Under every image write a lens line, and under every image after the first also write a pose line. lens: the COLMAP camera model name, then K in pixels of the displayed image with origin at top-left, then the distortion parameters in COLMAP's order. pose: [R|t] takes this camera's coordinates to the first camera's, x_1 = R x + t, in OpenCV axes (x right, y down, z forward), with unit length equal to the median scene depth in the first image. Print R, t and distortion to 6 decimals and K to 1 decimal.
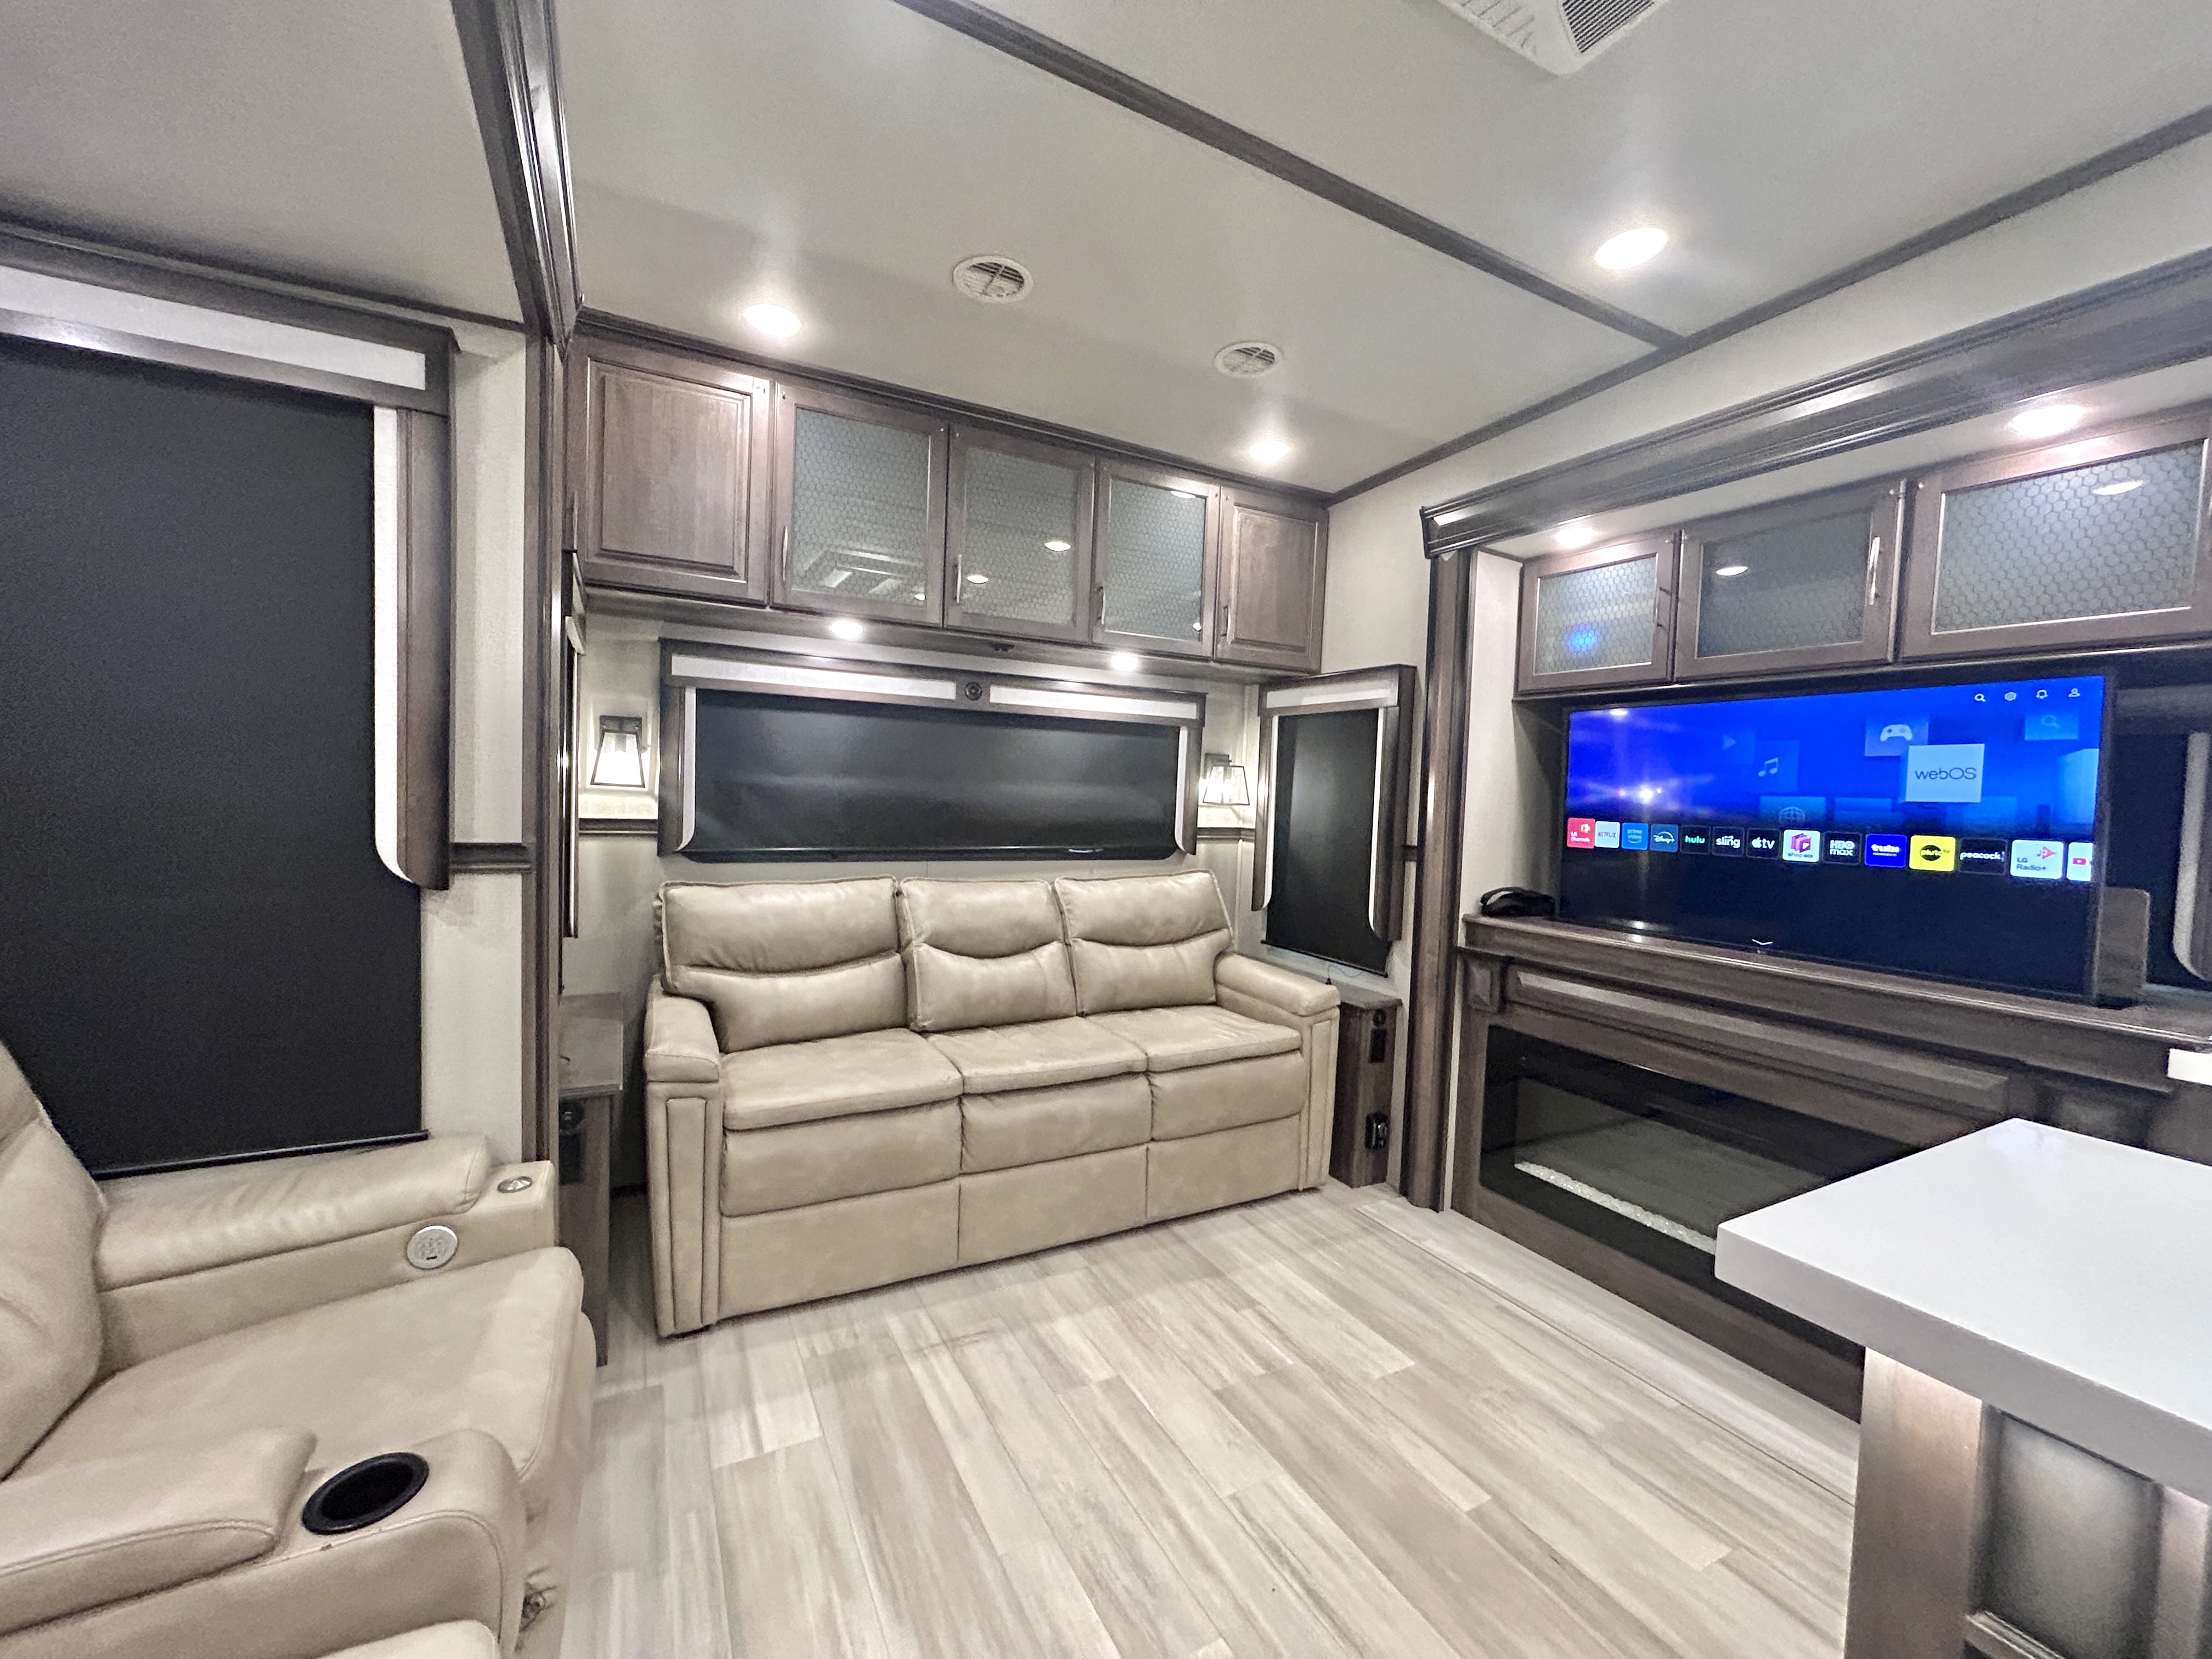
lens RADIAL K [[890.2, 0, 1101.0], [0, 890.2, 826.9], [0, 0, 1]] dist [-0.001277, 0.000534]
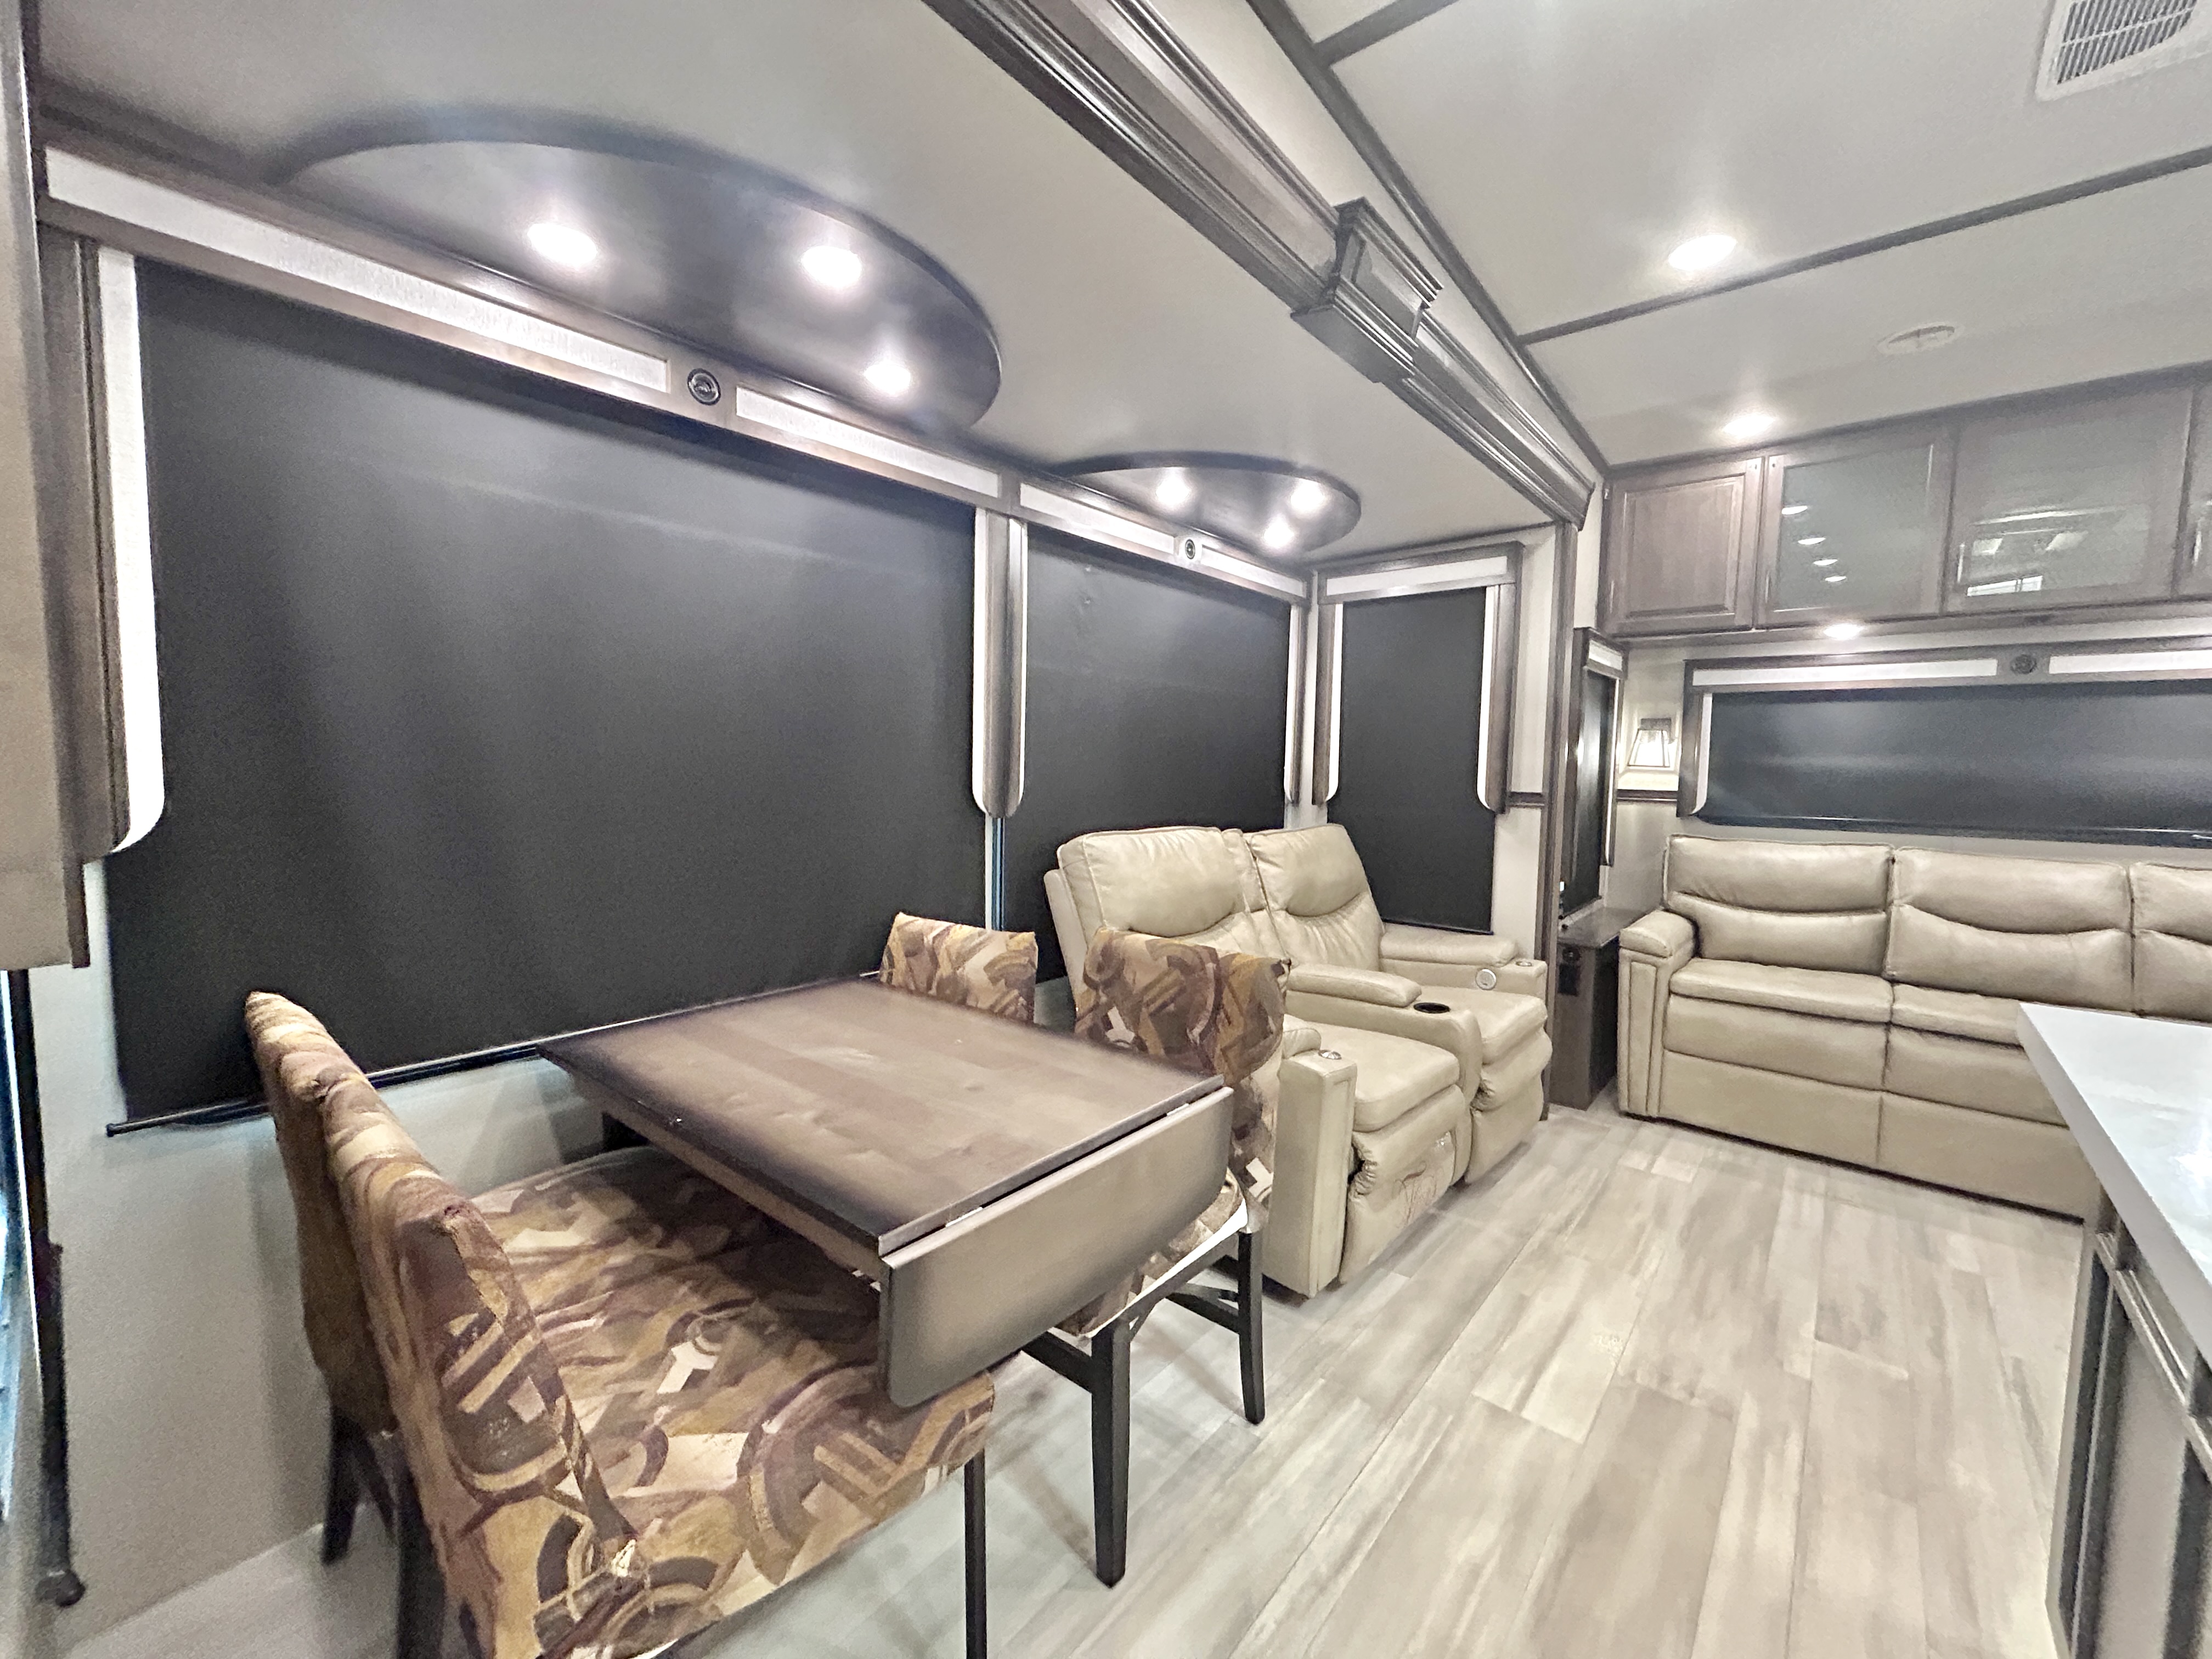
lens RADIAL K [[890.2, 0, 1101.0], [0, 890.2, 826.9], [0, 0, 1]] dist [-0.001277, 0.000534]
pose [[0.365326, 0.041892, -0.929937, 0.508732], [-0.041017, 0.998741, 0.028877, 0.048736], [0.929976, 0.027594, 0.366584, -0.374999]]
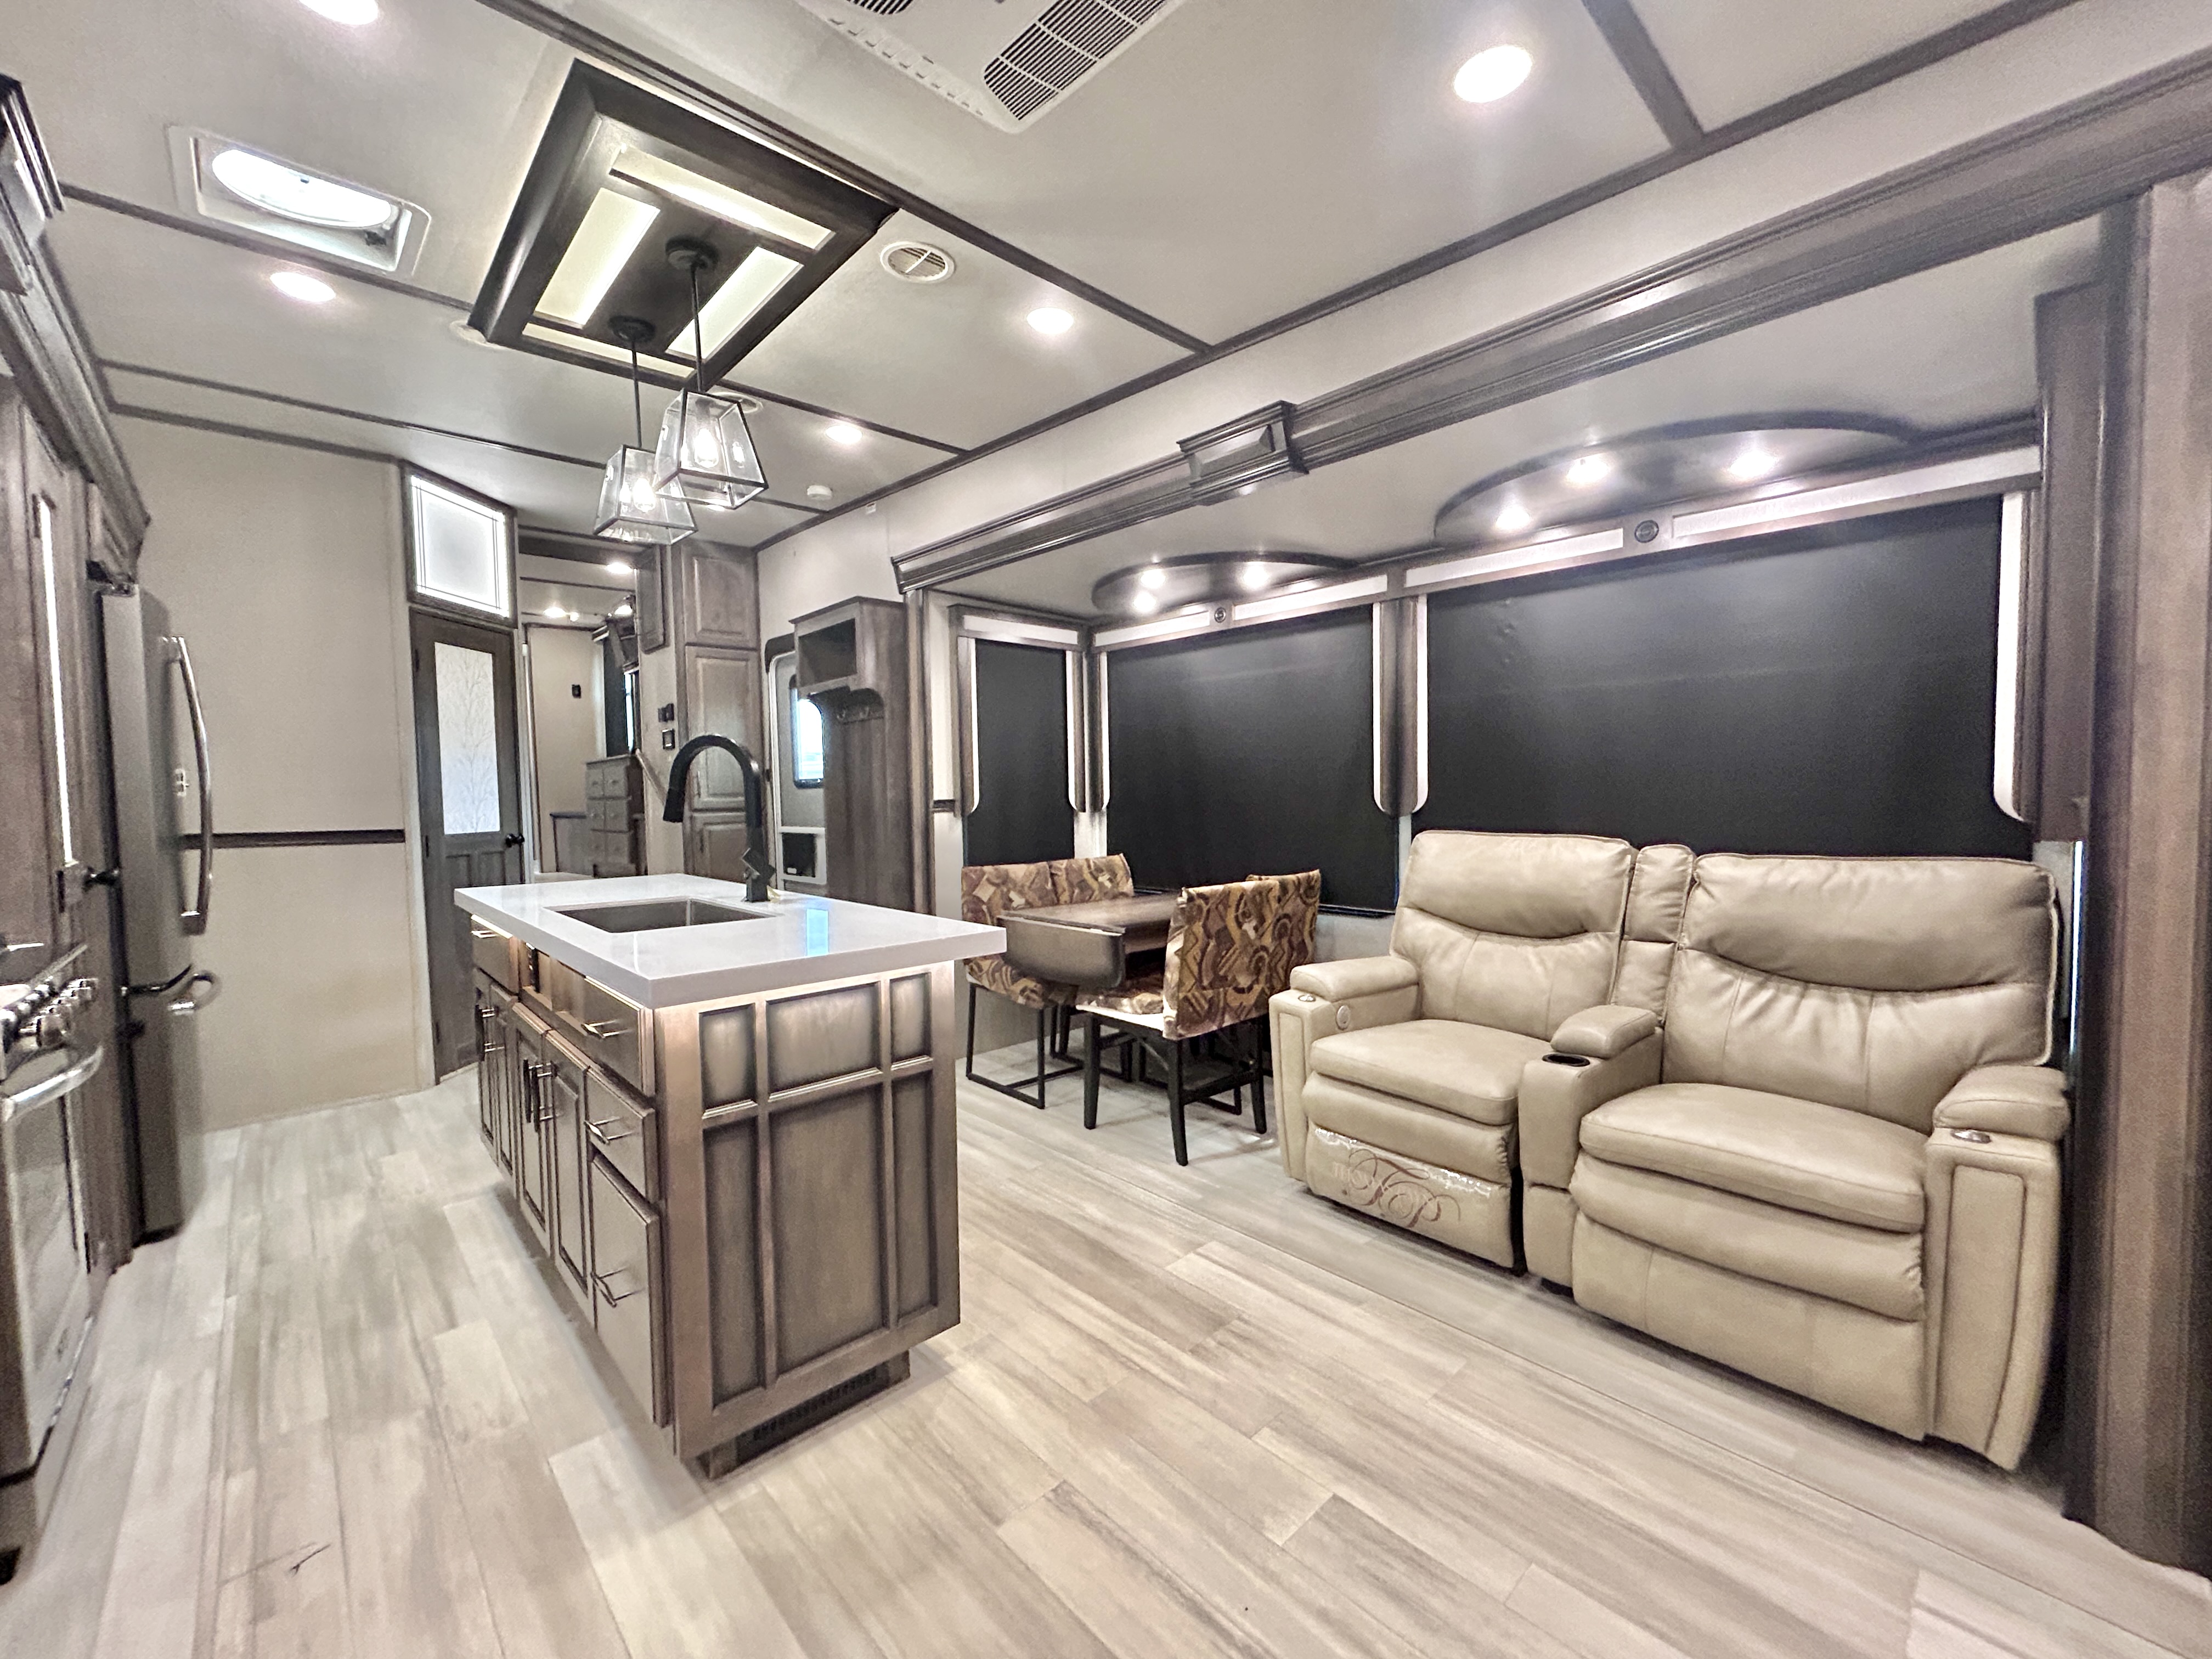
lens RADIAL K [[890.2, 0, 1101.0], [0, 890.2, 826.9], [0, 0, 1]] dist [-0.001277, 0.000534]
pose [[-0.966525, -0.011031, -0.256336, 0.337798], [-0.029734, 0.997160, 0.069199, 0.009023], [0.254844, 0.074504, -0.964108, 1.035997]]
